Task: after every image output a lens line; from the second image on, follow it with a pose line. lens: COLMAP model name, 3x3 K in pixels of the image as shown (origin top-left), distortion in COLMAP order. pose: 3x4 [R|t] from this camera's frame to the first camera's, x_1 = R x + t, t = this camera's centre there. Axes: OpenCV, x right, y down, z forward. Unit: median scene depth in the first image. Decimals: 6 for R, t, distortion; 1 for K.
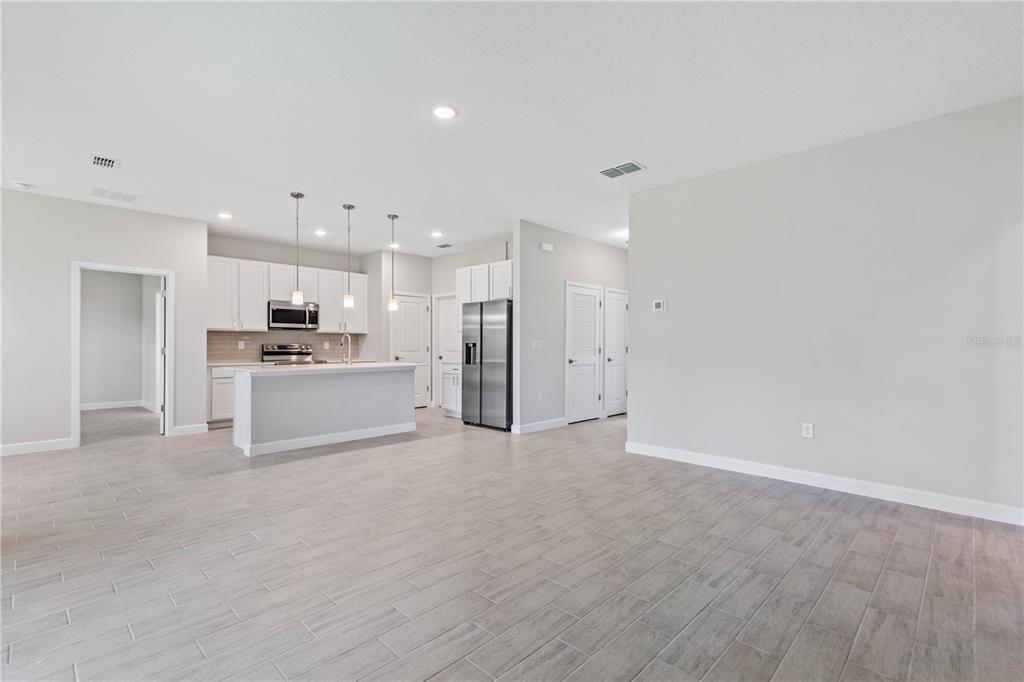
lens RADIAL K [[462.3, 0, 515.2], [0, 462.3, 345.8], [0, 0, 1]] dist [-0.003250, -0.000745]
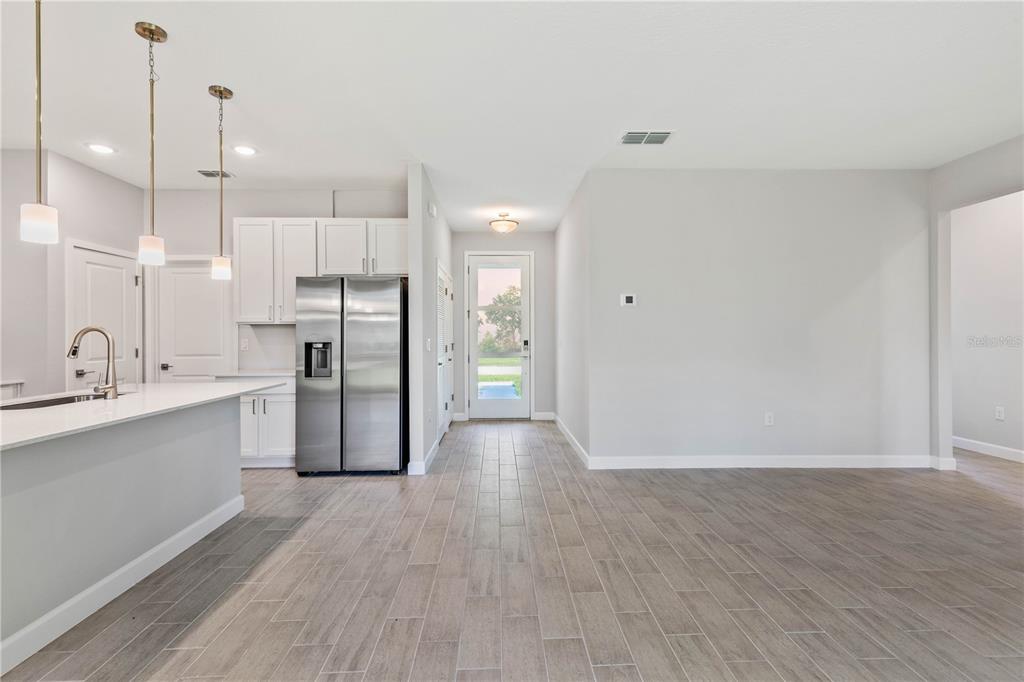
lens RADIAL K [[464.0, 0, 508.8], [0, 464.0, 333.8], [0, 0, 1]] dist [0.035356, -0.017484]
pose [[0.699298, -0.001997, 0.714827, -0.355214], [0.007590, 0.999960, -0.004631, -0.013089], [-0.714790, 0.008664, 0.699286, 0.373557]]
